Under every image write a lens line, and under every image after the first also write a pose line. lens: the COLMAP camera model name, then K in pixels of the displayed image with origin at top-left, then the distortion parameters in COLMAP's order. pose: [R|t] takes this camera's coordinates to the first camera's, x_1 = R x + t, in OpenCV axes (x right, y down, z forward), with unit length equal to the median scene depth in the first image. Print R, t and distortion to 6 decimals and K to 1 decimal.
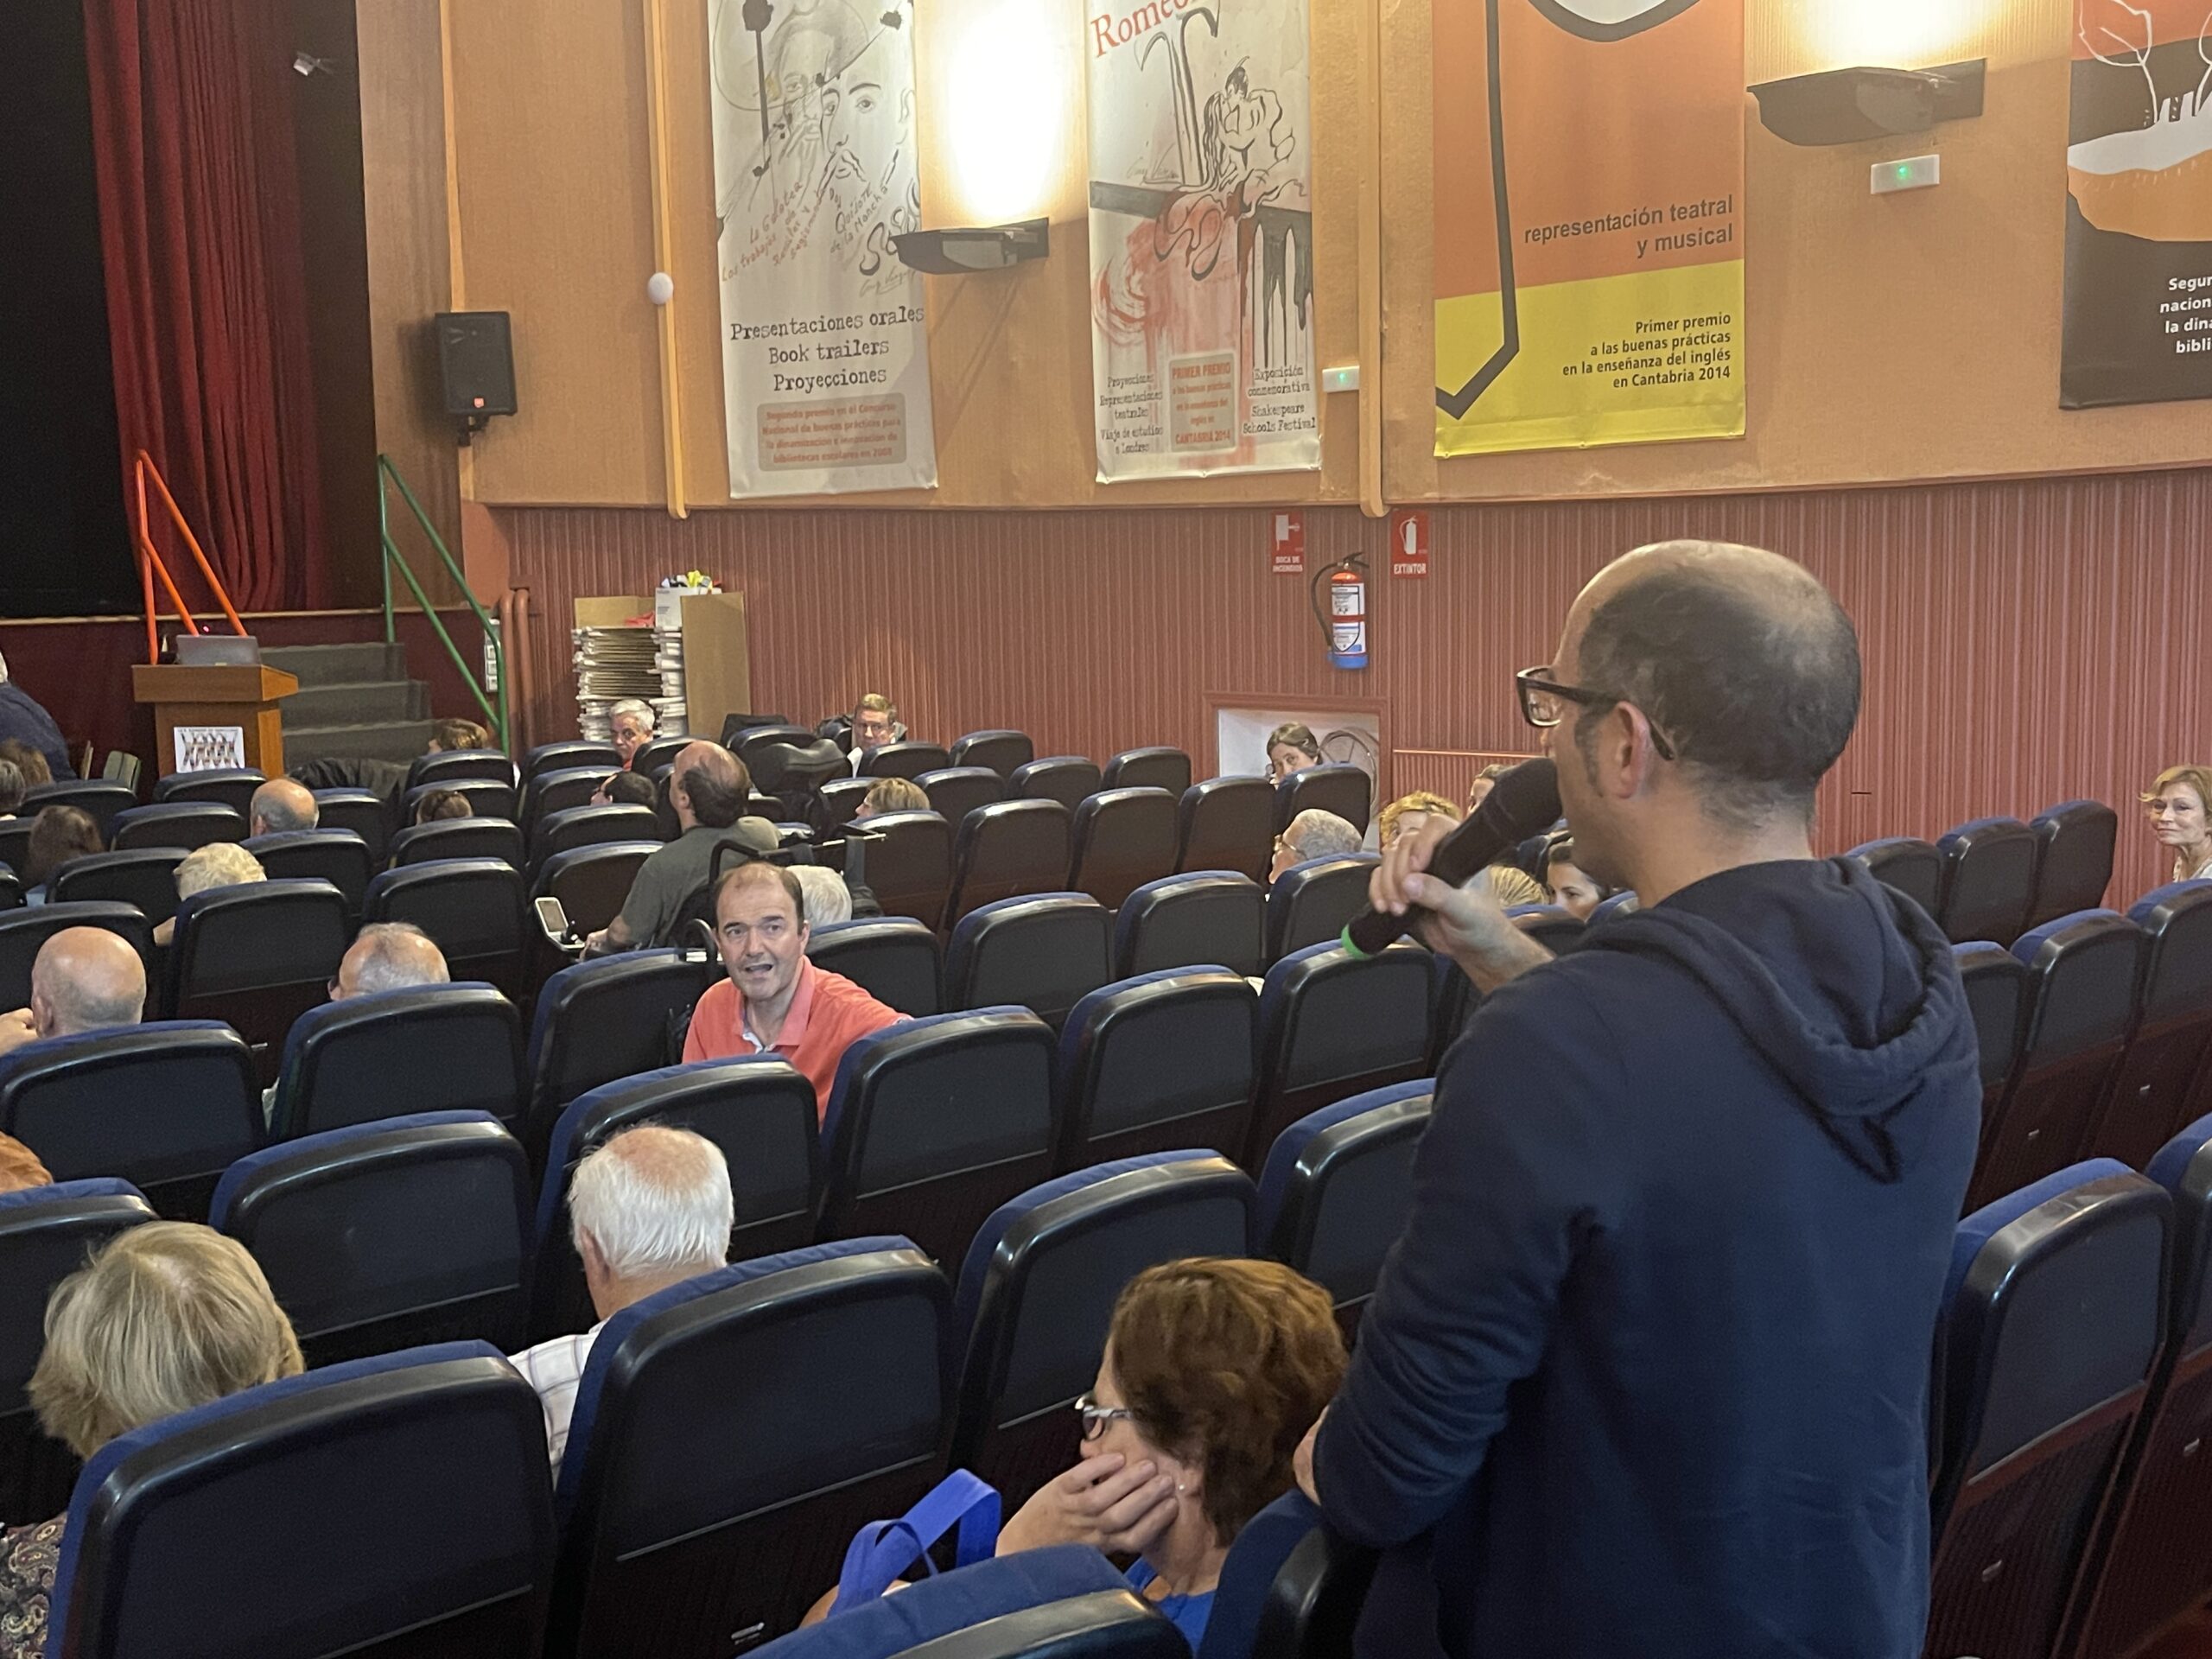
lens RADIAL K [[2316.9, 0, 1108.2], [0, 2316.9, 843.1], [0, 0, 1]] dist [0.029134, 0.000000]
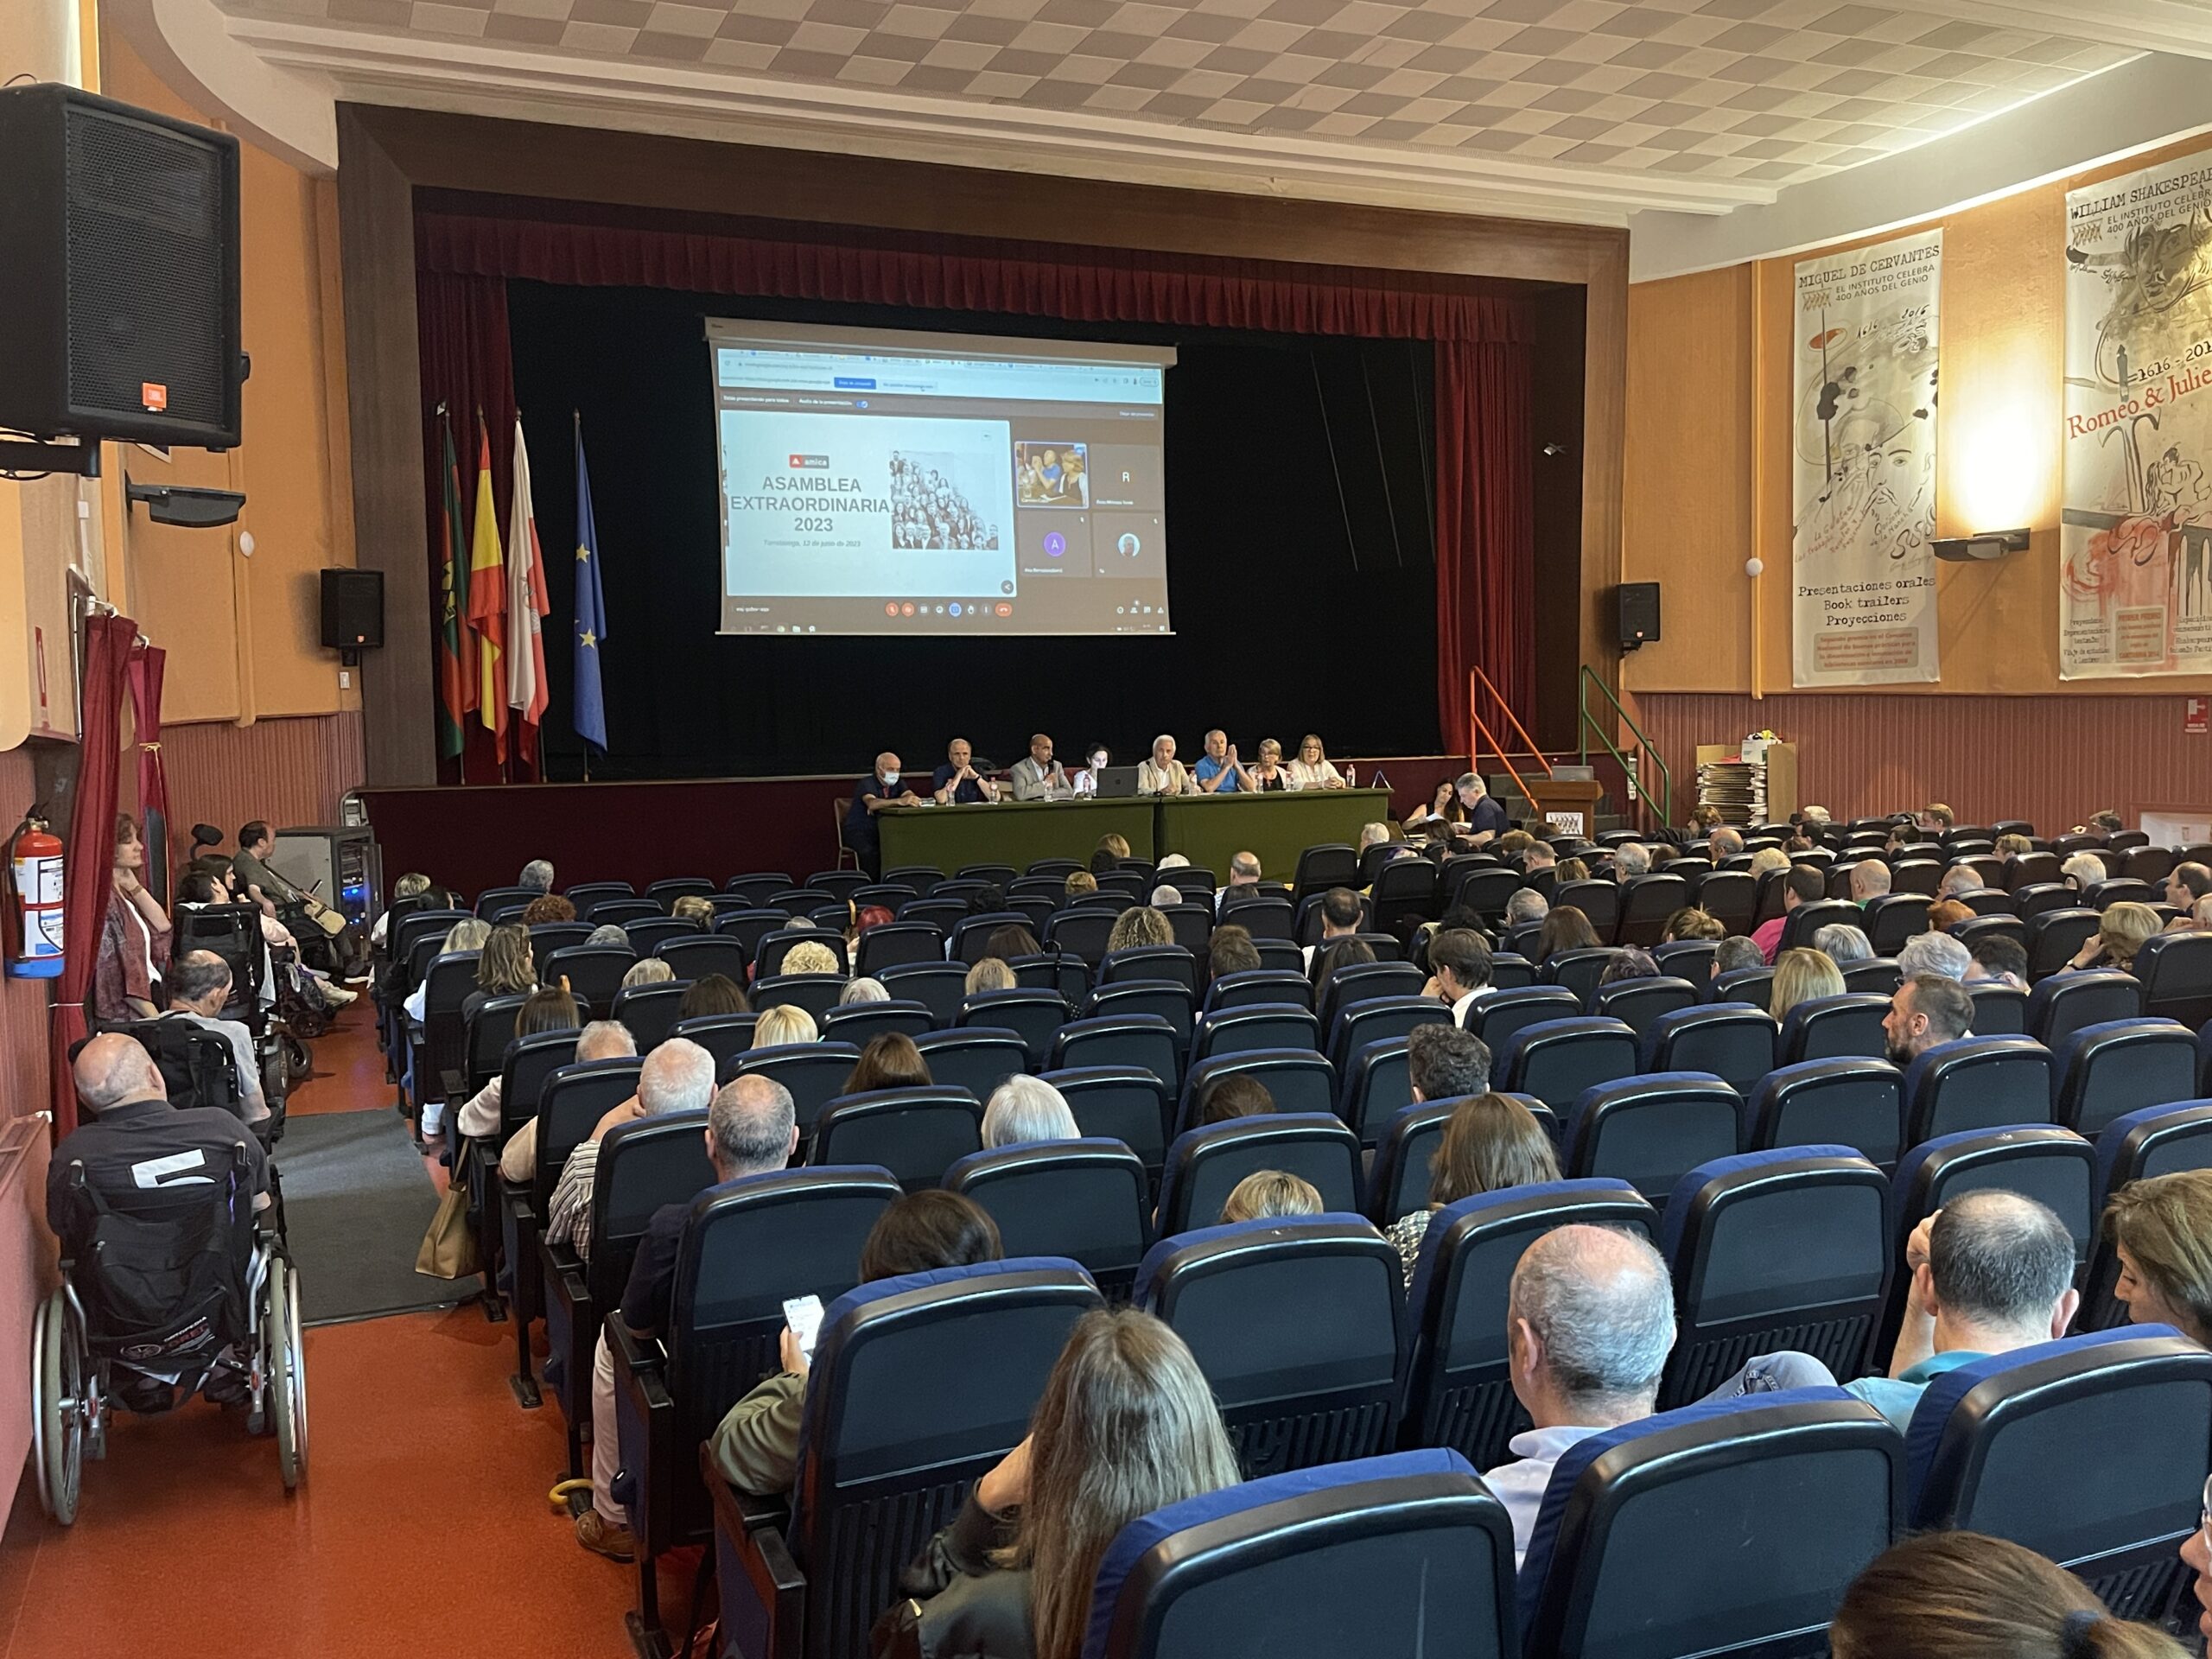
lens RADIAL K [[1996.0, 0, 1102.5], [0, 1996.0, 860.6], [0, 0, 1]] dist [0.031577, 0.010086]
pose [[0.950019, 0.022549, -0.311377, -0.191662], [-0.037381, 0.998429, -0.041748, 0.060967], [0.309946, 0.051301, 0.949369, -0.571888]]
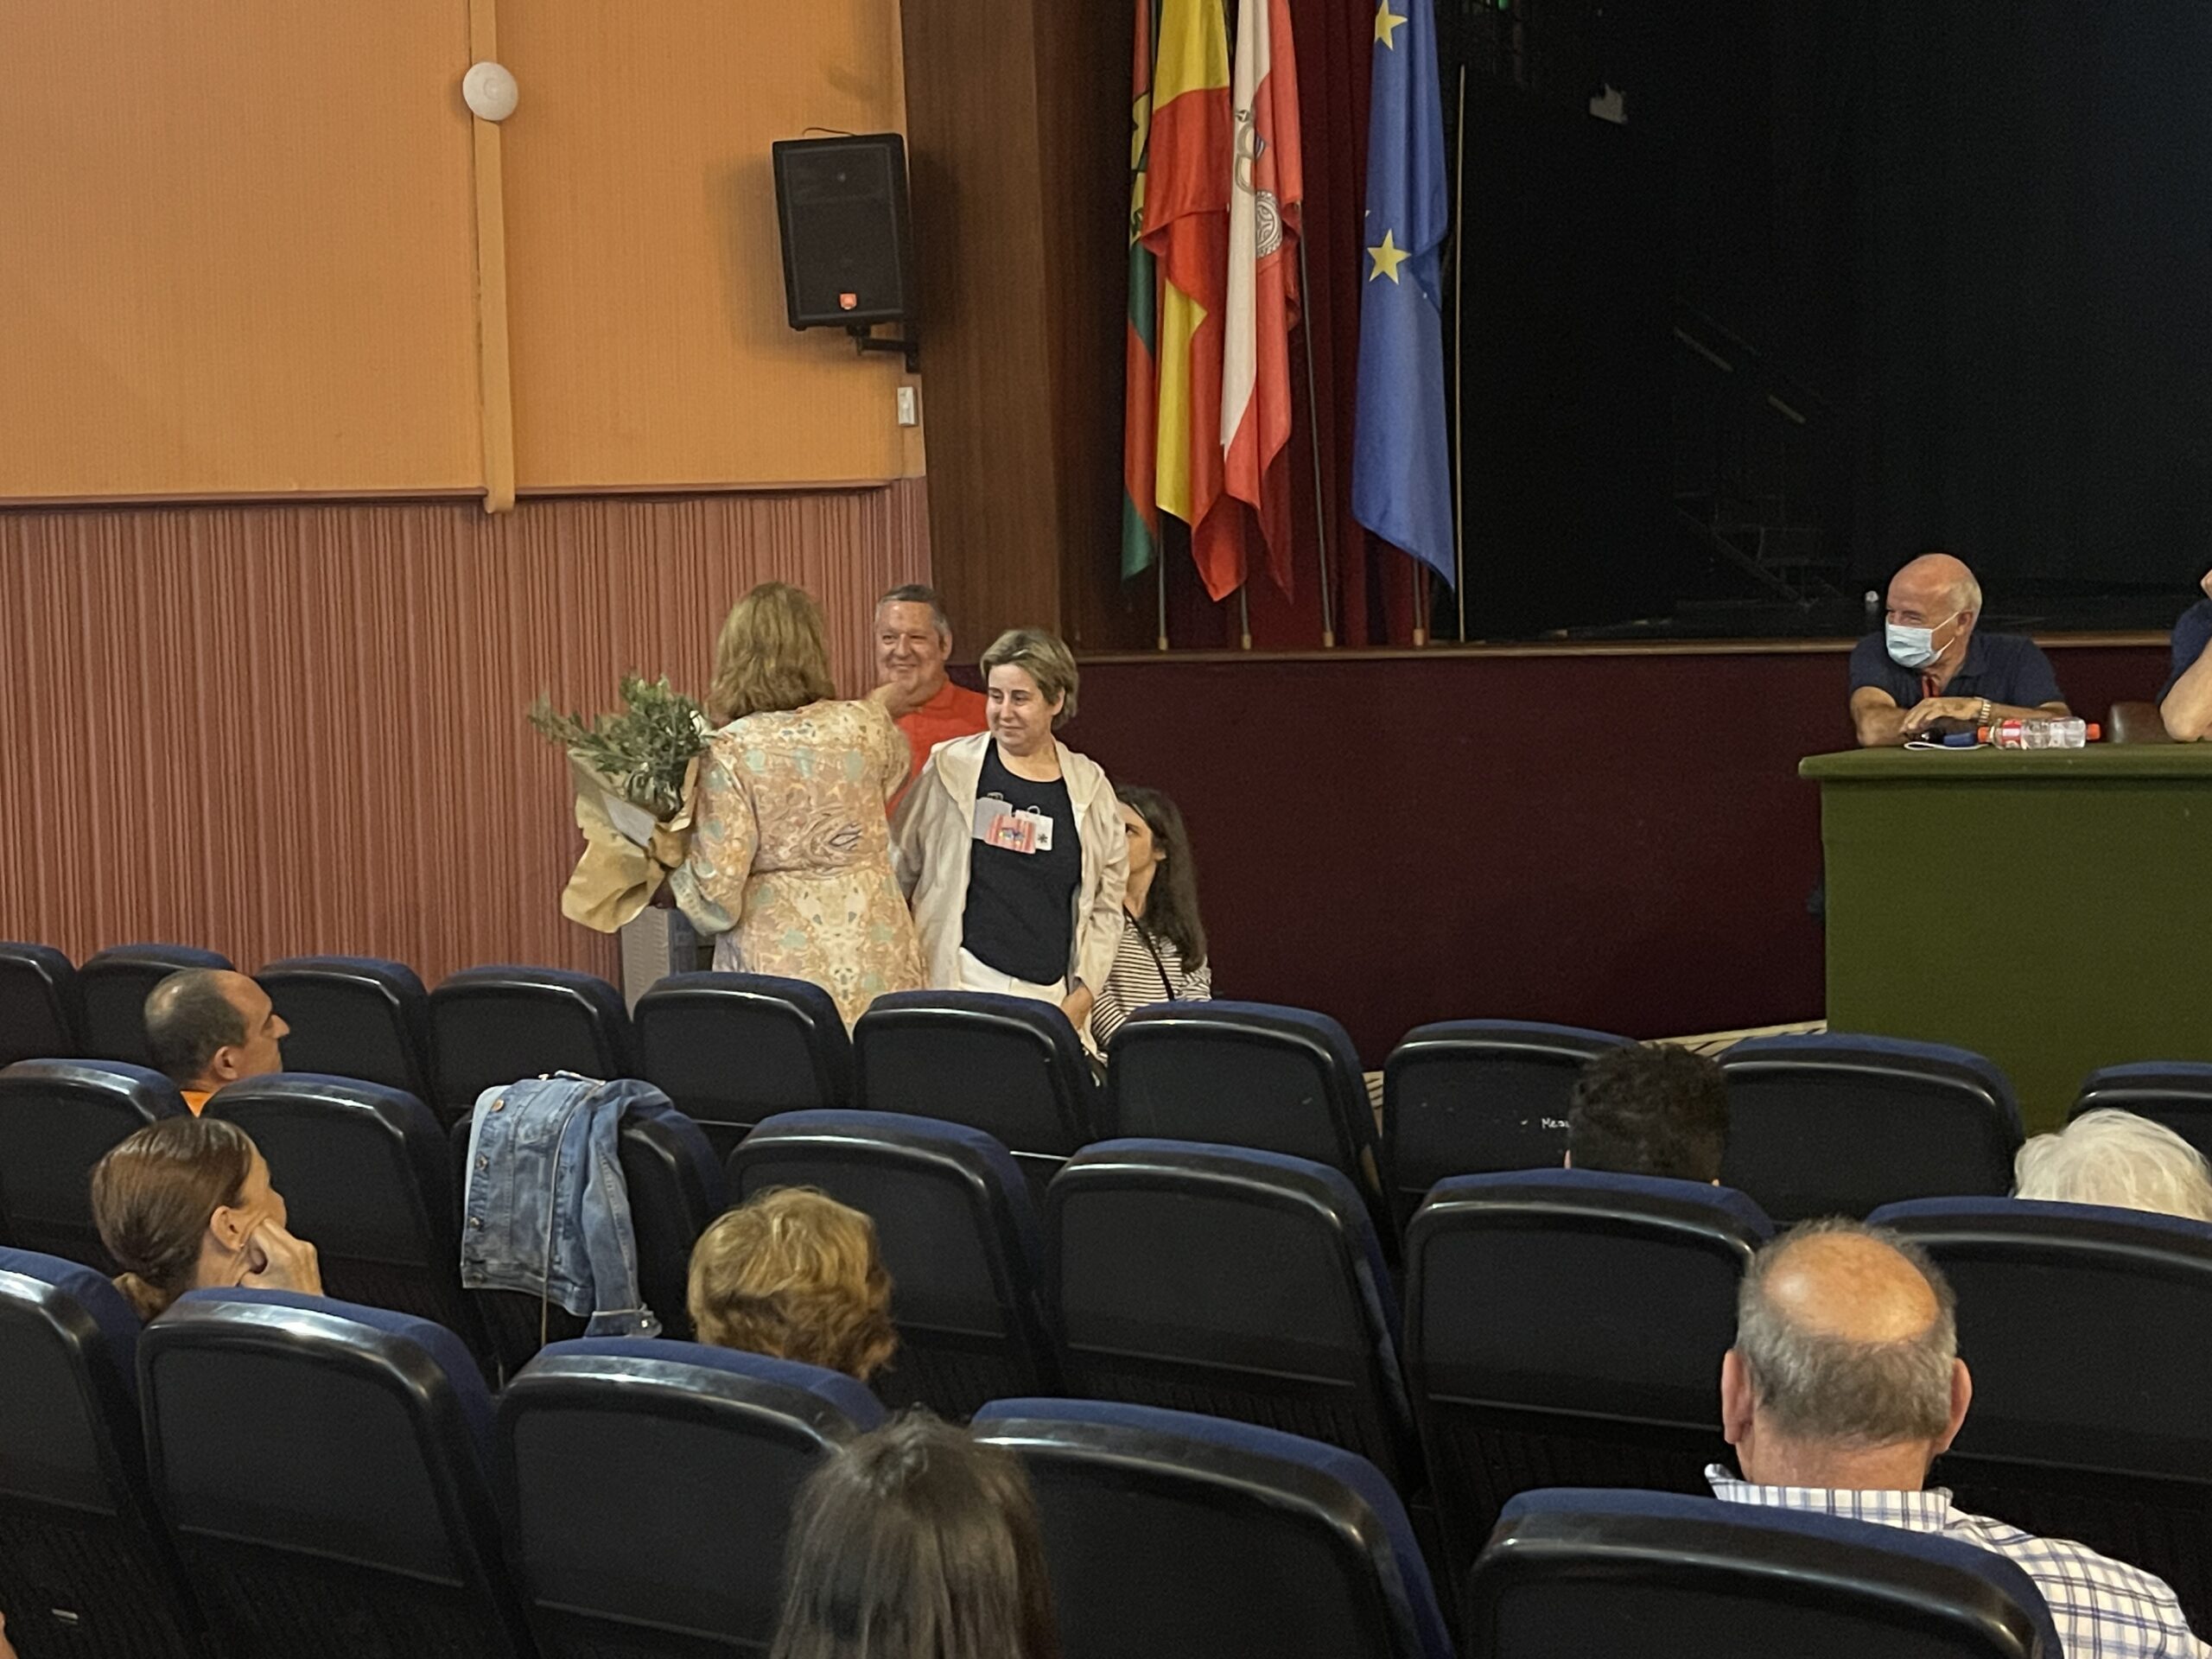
lens RADIAL K [[2818.3, 0, 1108.3], [0, 2818.3, 819.1], [0, 0, 1]] dist [0.100682, 0.000000]
pose [[0.294193, 0.078814, -0.952491, -0.276299], [-0.099312, 0.993720, 0.051551, -0.017960], [0.950572, 0.079428, 0.300173, 0.282531]]
